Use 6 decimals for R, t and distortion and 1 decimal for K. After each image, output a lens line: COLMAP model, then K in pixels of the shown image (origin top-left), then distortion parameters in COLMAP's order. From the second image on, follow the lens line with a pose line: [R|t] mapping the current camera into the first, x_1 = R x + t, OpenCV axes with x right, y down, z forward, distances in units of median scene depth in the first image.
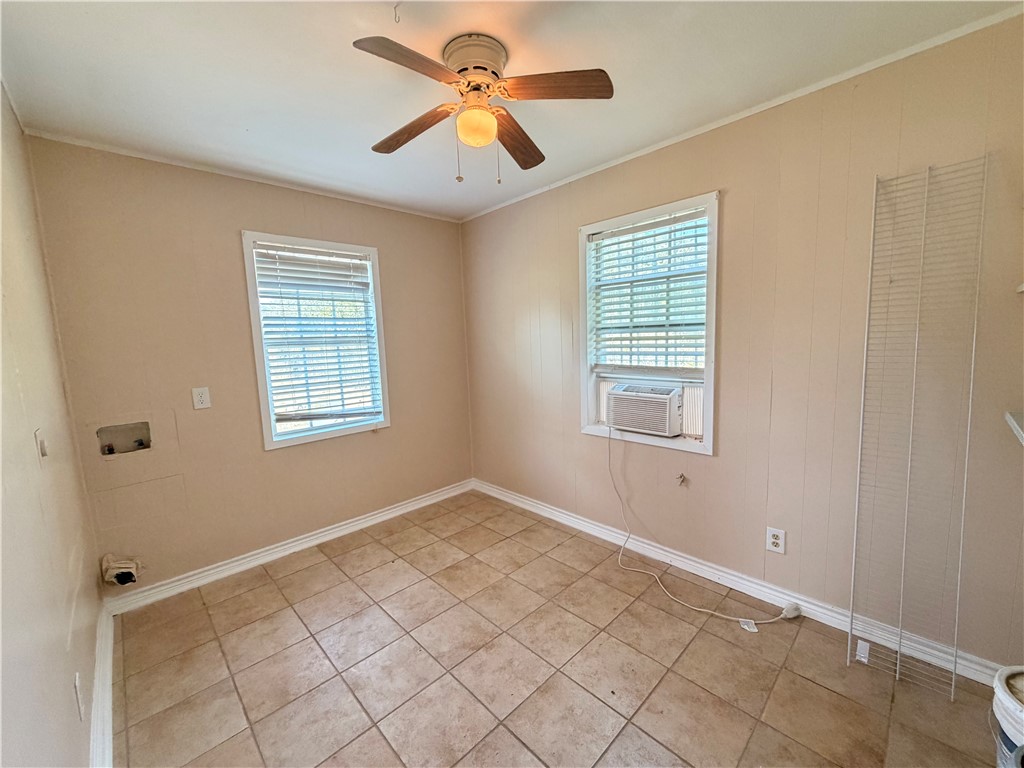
lens RADIAL K [[408.1, 0, 510.1], [0, 408.1, 387.1], [0, 0, 1]] dist [-0.000795, 0.000633]
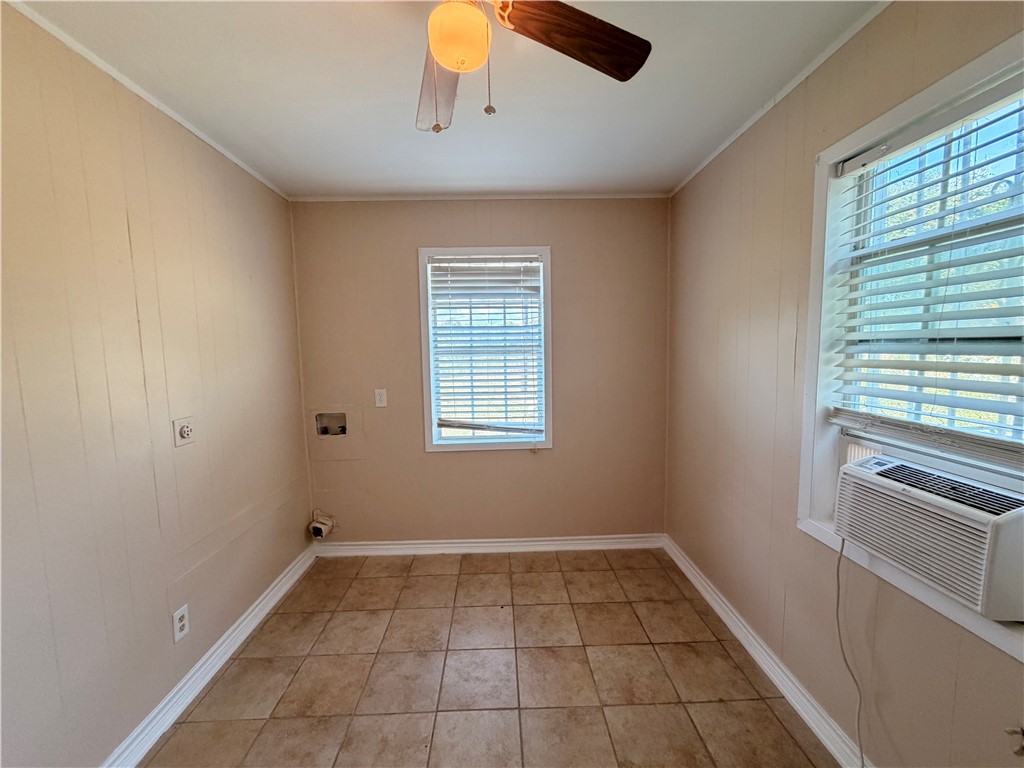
lens RADIAL K [[408.1, 0, 508.4], [0, 408.1, 387.8], [0, 0, 1]] dist [-0.000795, 0.000633]
pose [[0.736474, 0.088482, -0.670654, 0.251278], [-0.089486, 0.995439, 0.033063, -0.063465], [0.670521, 0.035664, 0.741033, 0.330422]]
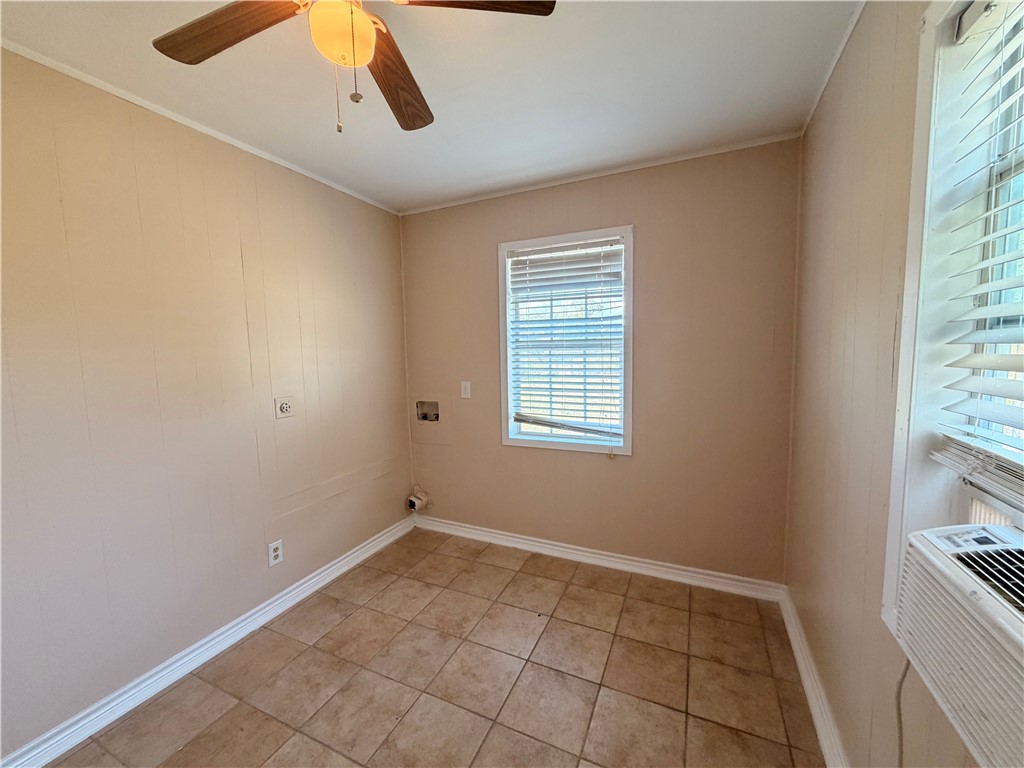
lens RADIAL K [[408.1, 0, 509.4], [0, 408.1, 388.5], [0, 0, 1]] dist [-0.000795, 0.000633]
pose [[0.358382, 0.120623, -0.925750, 0.379091], [-0.103974, 0.990606, 0.088823, -0.087395], [0.927767, 0.064421, 0.367557, 0.580291]]
